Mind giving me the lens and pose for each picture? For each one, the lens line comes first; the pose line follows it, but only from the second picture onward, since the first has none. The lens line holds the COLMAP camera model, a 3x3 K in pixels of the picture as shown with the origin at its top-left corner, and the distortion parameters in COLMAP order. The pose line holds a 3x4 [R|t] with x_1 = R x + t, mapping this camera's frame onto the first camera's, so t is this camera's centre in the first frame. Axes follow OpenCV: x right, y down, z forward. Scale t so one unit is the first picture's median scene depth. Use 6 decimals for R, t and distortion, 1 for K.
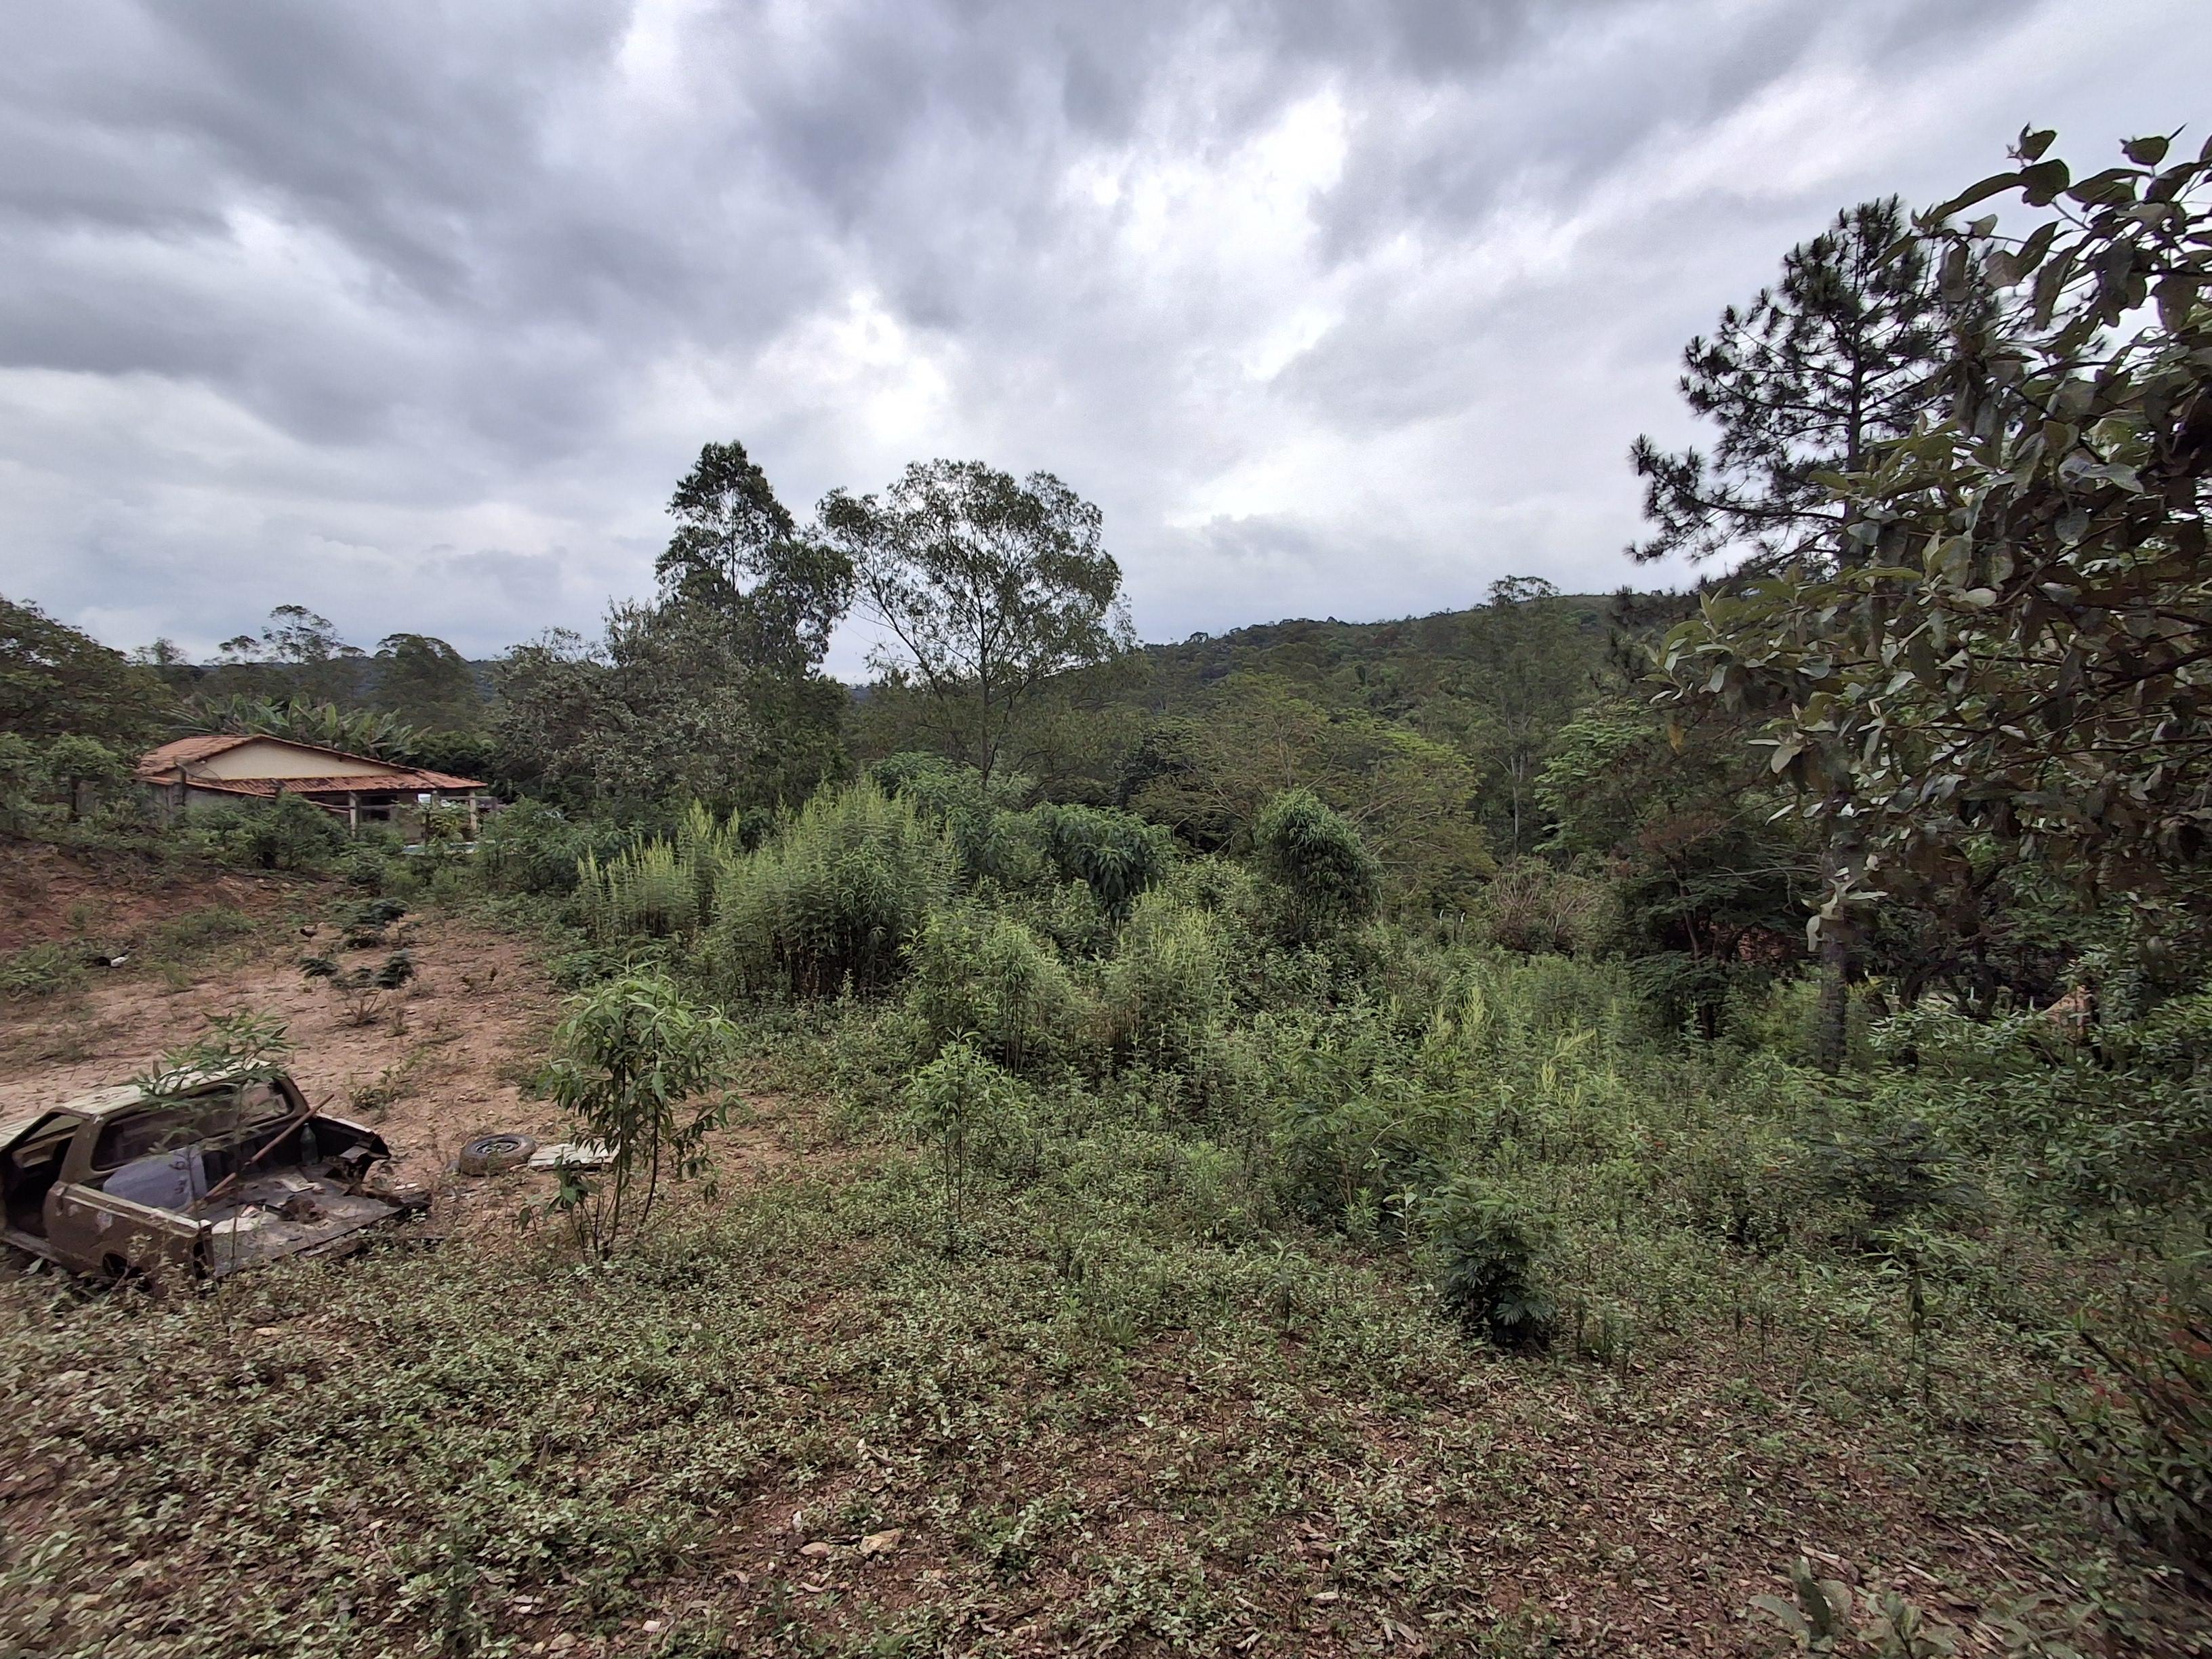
lens RADIAL K [[964.6, 0, 1104.0], [0, 964.6, 795.5], [0, 0, 1]] dist [0.009323, -0.003055]
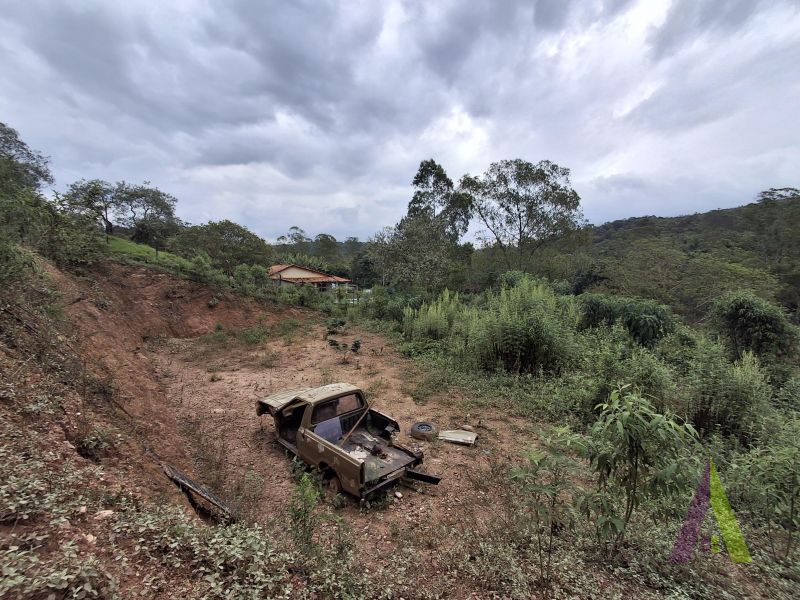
lens RADIAL K [[348.9, 0, 407.5], [0, 348.9, 292.5], [0, 0, 1]] dist [0.009323, -0.003055]
pose [[0.933585, 0.027459, -0.357303, -0.092704], [-0.022743, 0.999590, 0.017395, 0.001931], [0.357634, -0.008114, 0.933826, 0.042726]]
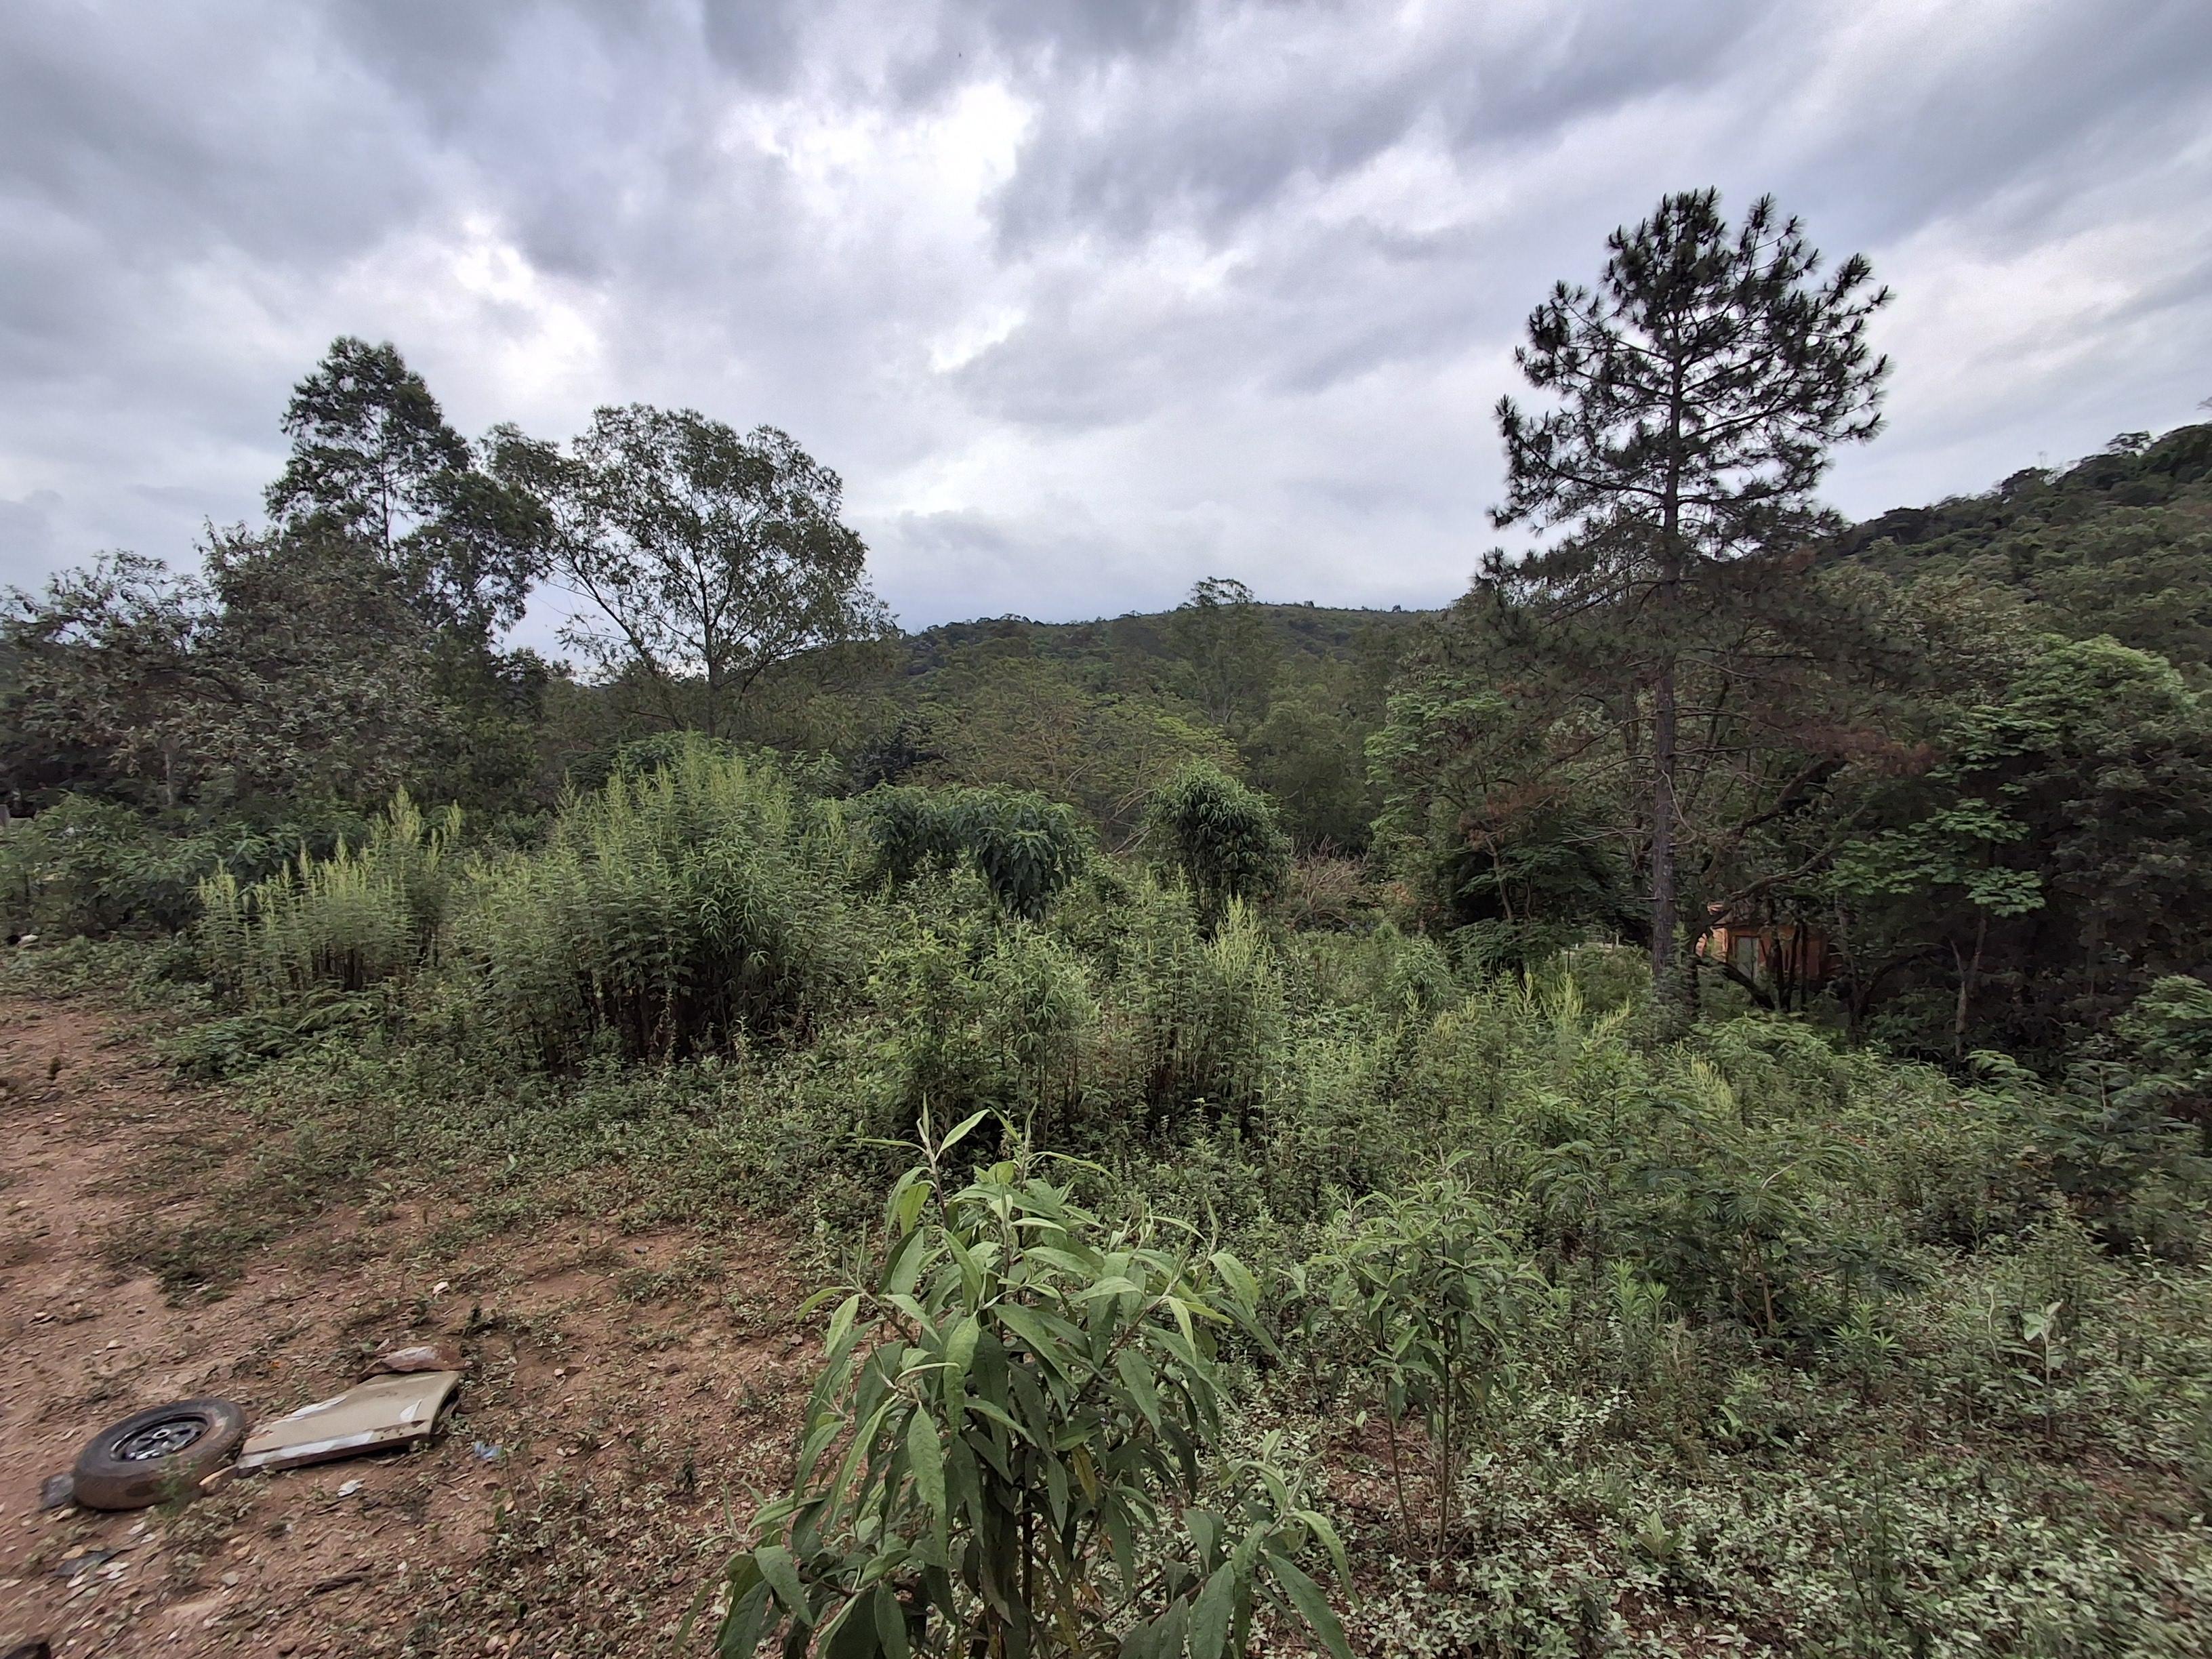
lens RADIAL K [[964.6, 0, 1076.9], [0, 964.6, 835.8], [0, 0, 1]] dist [0.009323, -0.003055]
pose [[0.957871, -0.035258, 0.285025, -0.083143], [0.023339, 0.998709, 0.045107, 0.007837], [-0.286248, -0.036555, 0.957458, 0.083738]]
